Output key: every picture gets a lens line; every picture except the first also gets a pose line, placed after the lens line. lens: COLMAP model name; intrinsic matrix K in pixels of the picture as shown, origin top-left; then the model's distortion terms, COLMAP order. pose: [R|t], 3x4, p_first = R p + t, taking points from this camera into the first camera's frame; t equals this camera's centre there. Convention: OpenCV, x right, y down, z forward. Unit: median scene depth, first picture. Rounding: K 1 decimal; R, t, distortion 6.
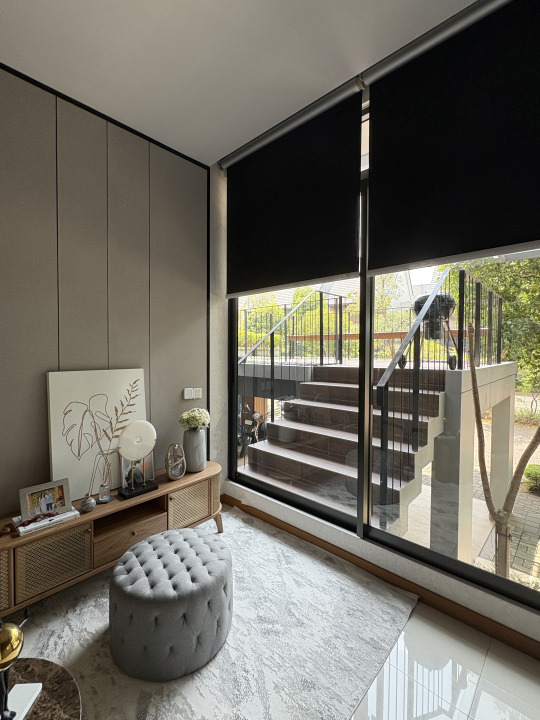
lens RADIAL K [[332.5, 0, 270.8], [0, 332.5, 359.4], [0, 0, 1]] dist [0.010886, -0.002556]
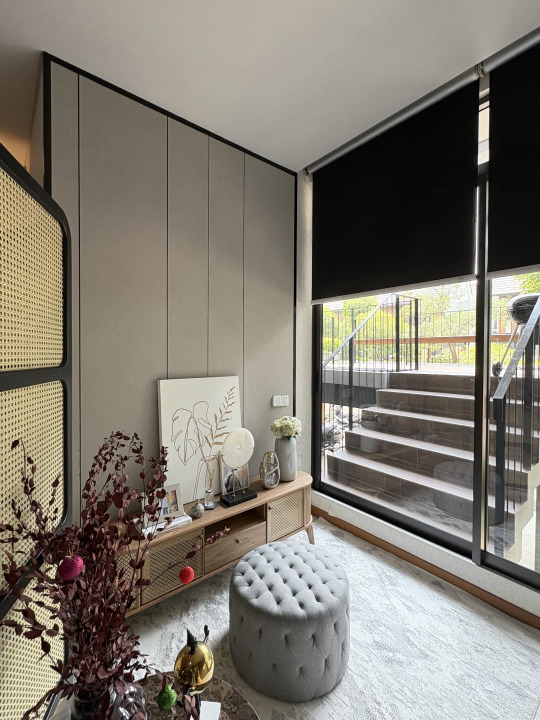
lens RADIAL K [[332.5, 0, 267.5], [0, 332.5, 358.1], [0, 0, 1]] dist [0.010886, -0.002556]
pose [[0.991388, 0.001838, -0.130946, -0.181355], [-0.002938, 0.999962, -0.008210, -0.021377], [0.130926, 0.008524, 0.991355, 0.011073]]
